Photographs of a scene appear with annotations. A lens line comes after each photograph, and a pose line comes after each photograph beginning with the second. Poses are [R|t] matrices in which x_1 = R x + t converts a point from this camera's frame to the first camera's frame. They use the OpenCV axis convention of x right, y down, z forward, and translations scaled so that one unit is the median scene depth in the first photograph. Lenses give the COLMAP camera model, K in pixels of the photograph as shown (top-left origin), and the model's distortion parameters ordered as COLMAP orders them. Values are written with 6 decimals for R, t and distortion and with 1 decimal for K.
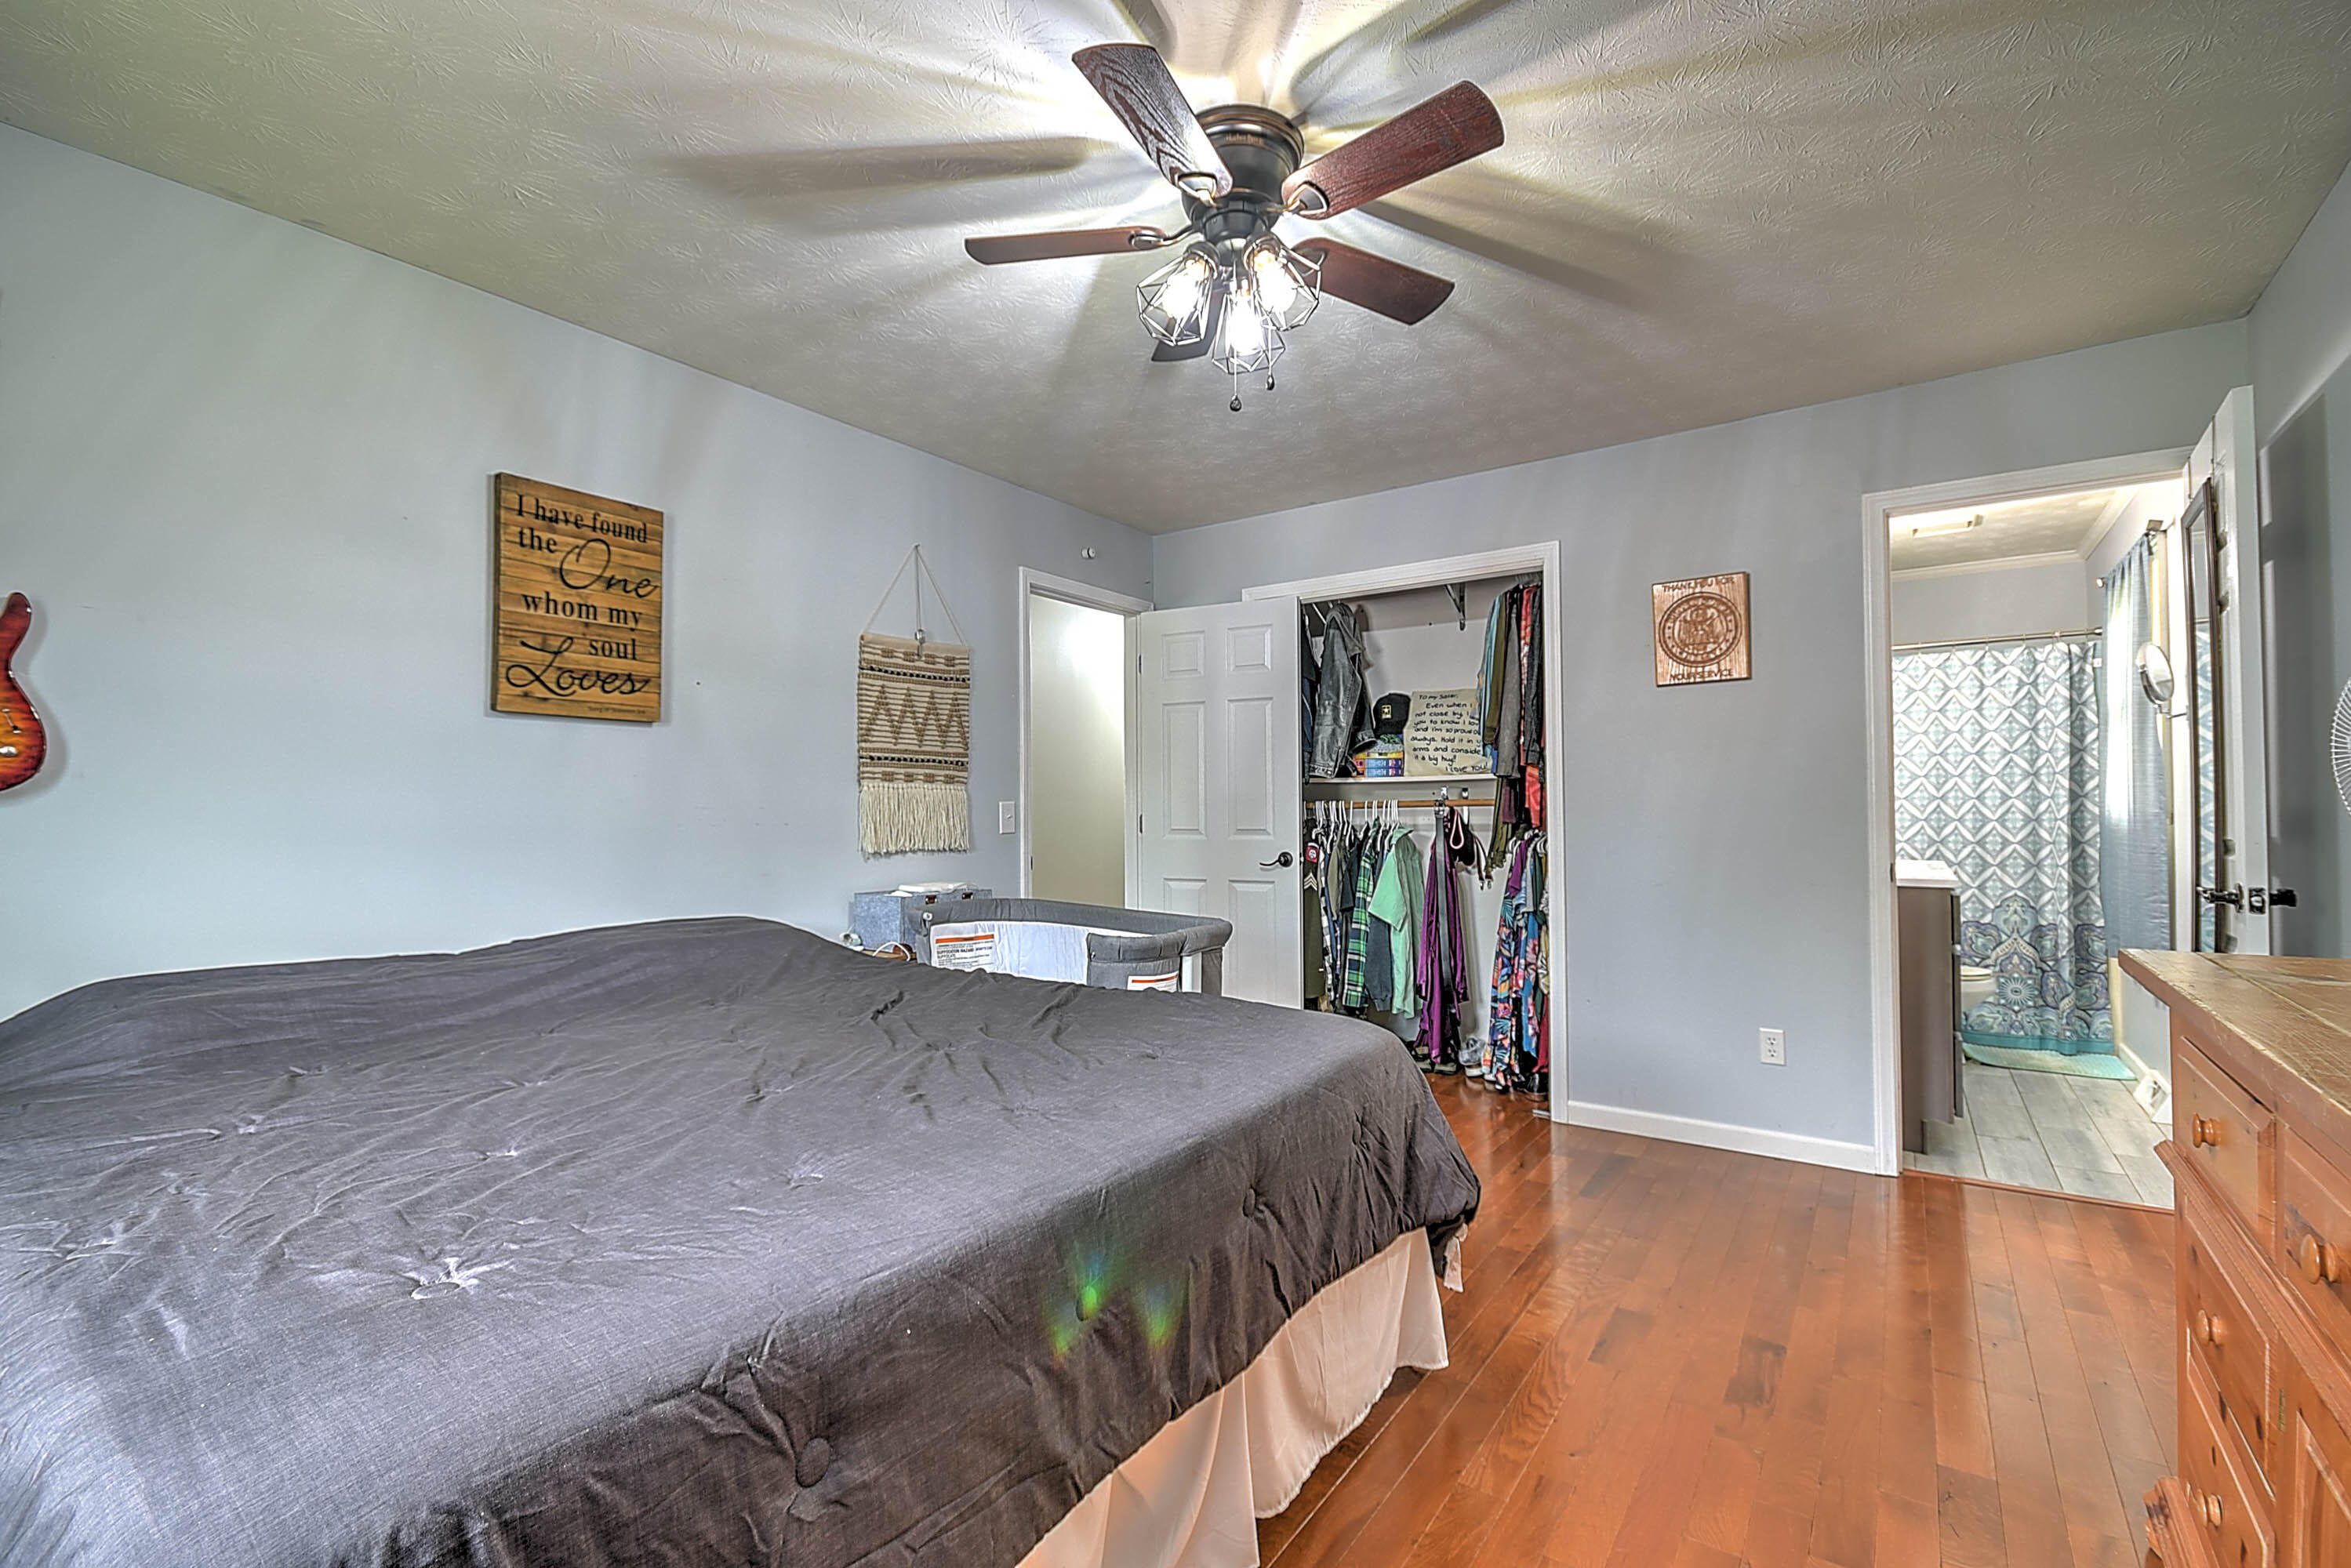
lens RADIAL K [[1028.3, 0, 1186.2], [0, 1028.3, 785.8], [0, 0, 1]] dist [0.014554, -0.010042]
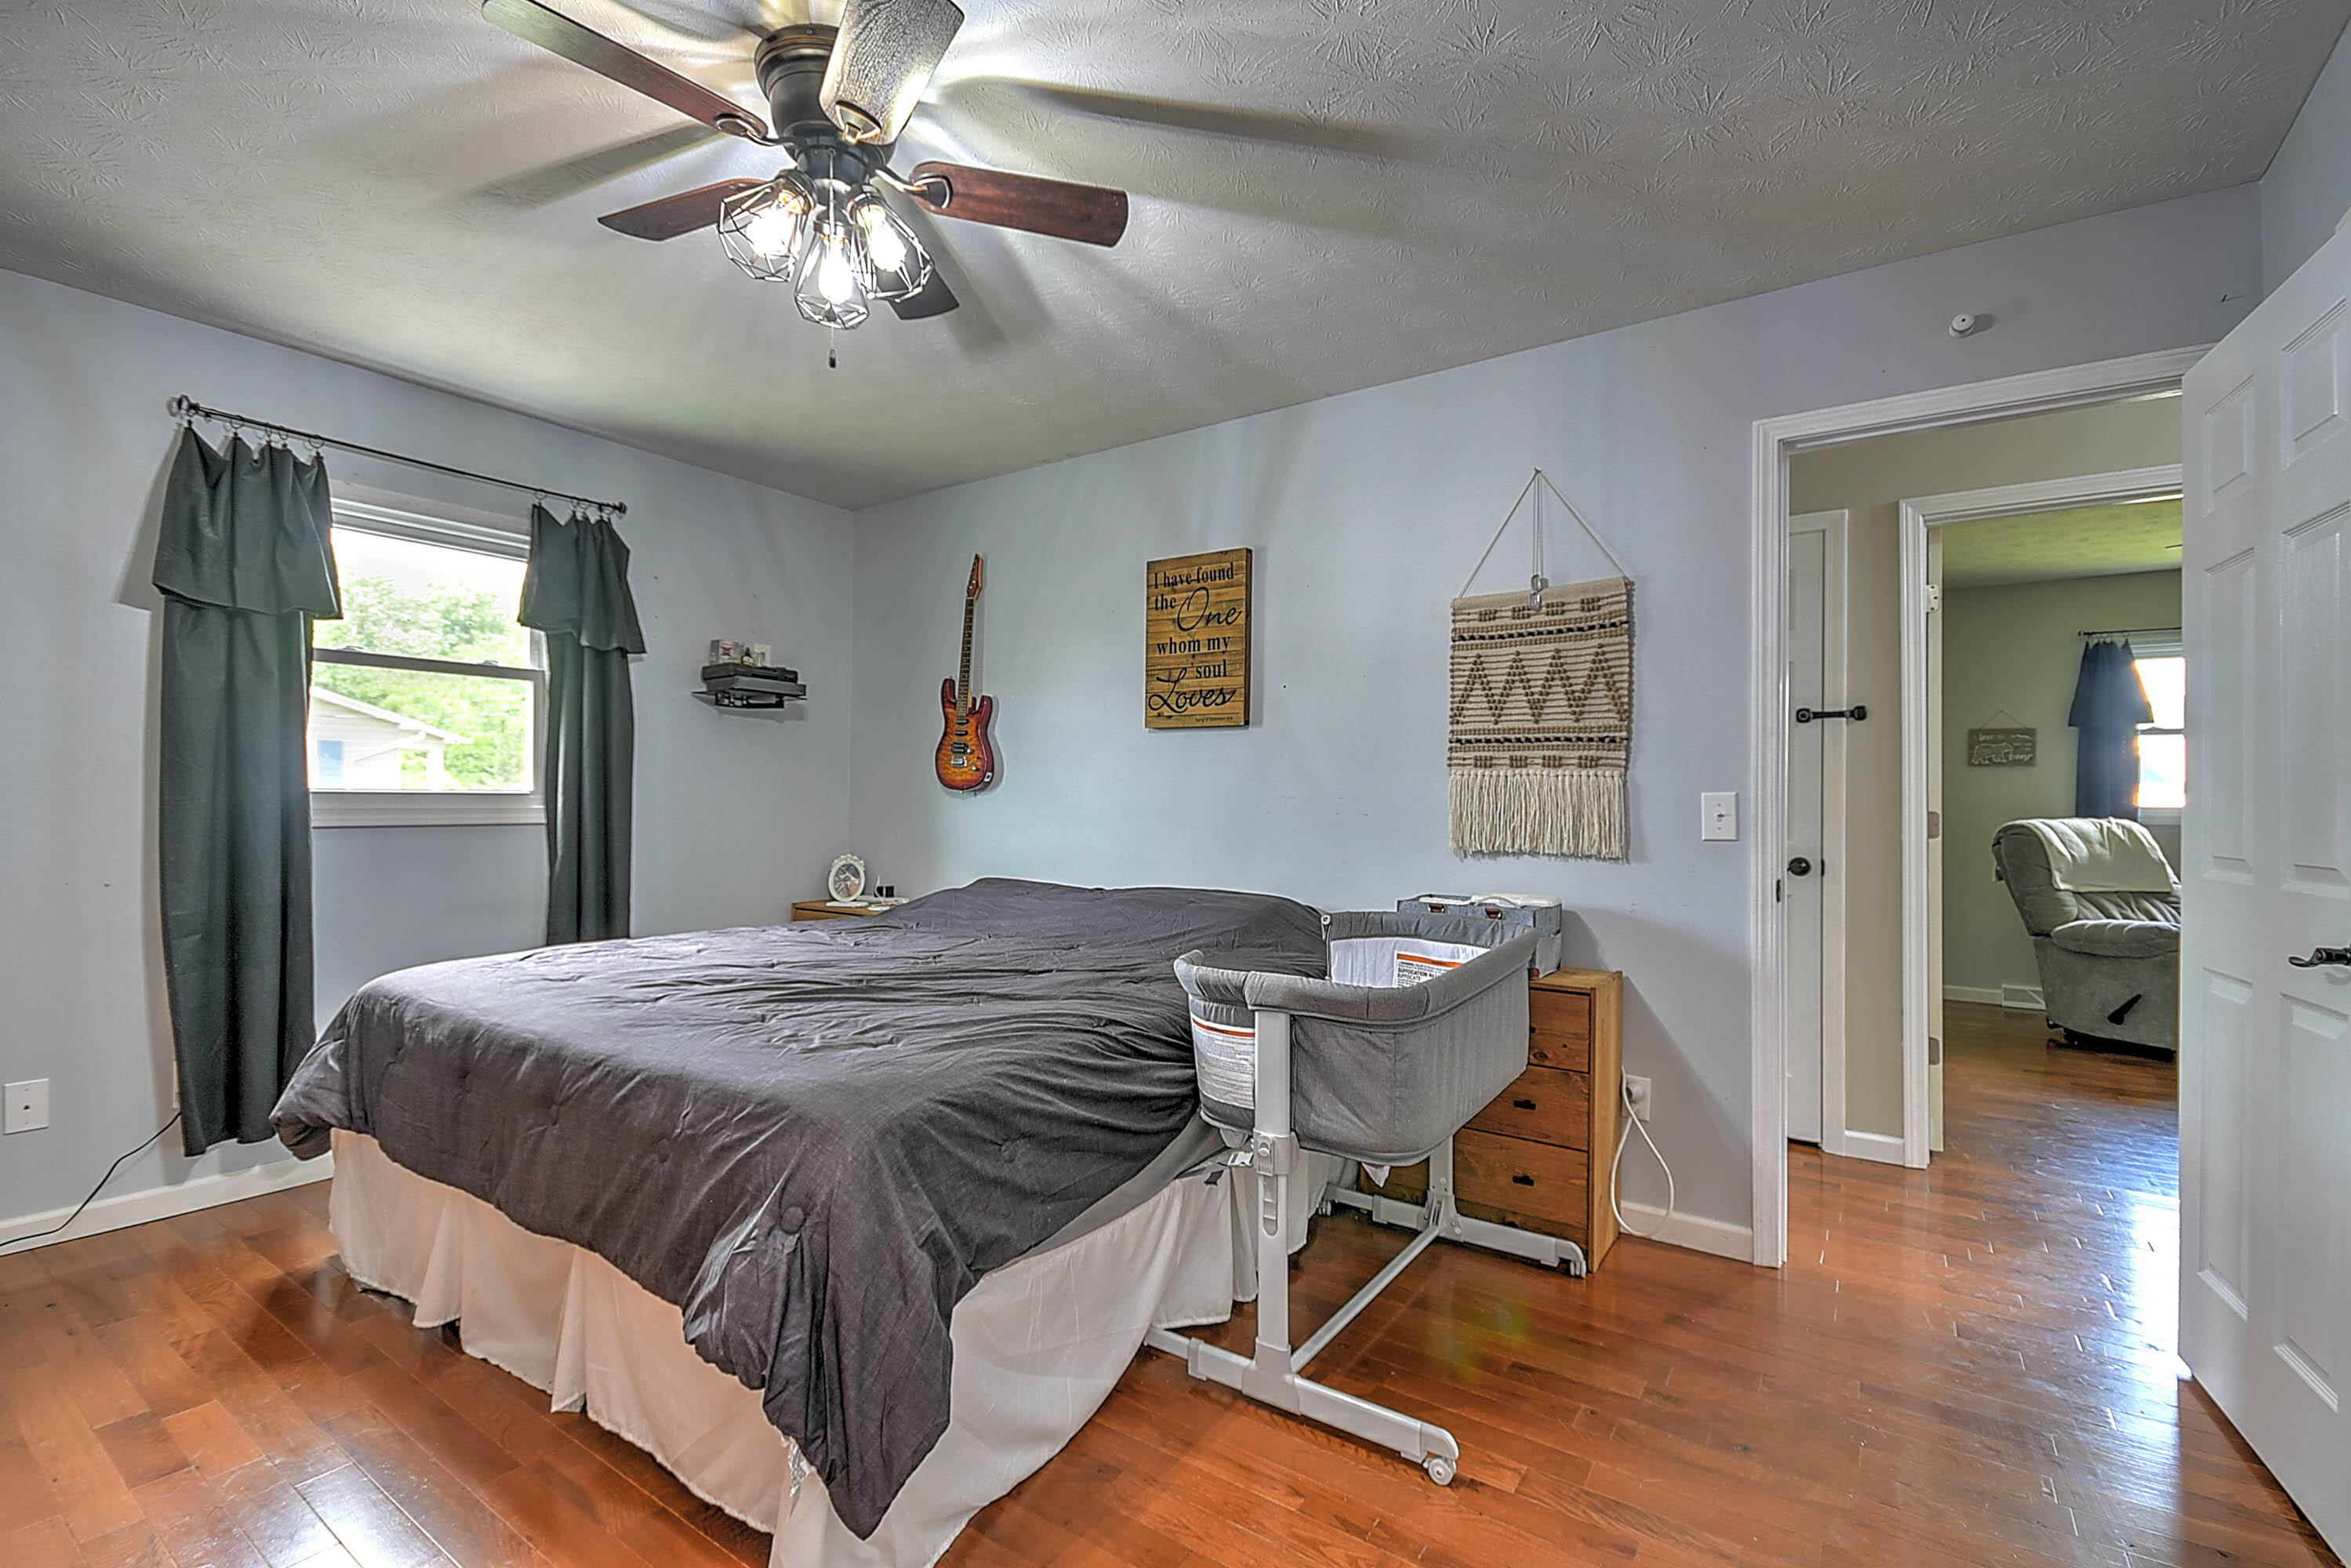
lens RADIAL K [[1028.3, 0, 1163.8], [0, 1028.3, 788.5], [0, 0, 1]] dist [0.014554, -0.010042]
pose [[0.001726, -0.006422, -0.999978, 0.685747], [0.011546, 0.999913, -0.006402, 0.018588], [0.999932, -0.011535, 0.001800, 0.913131]]
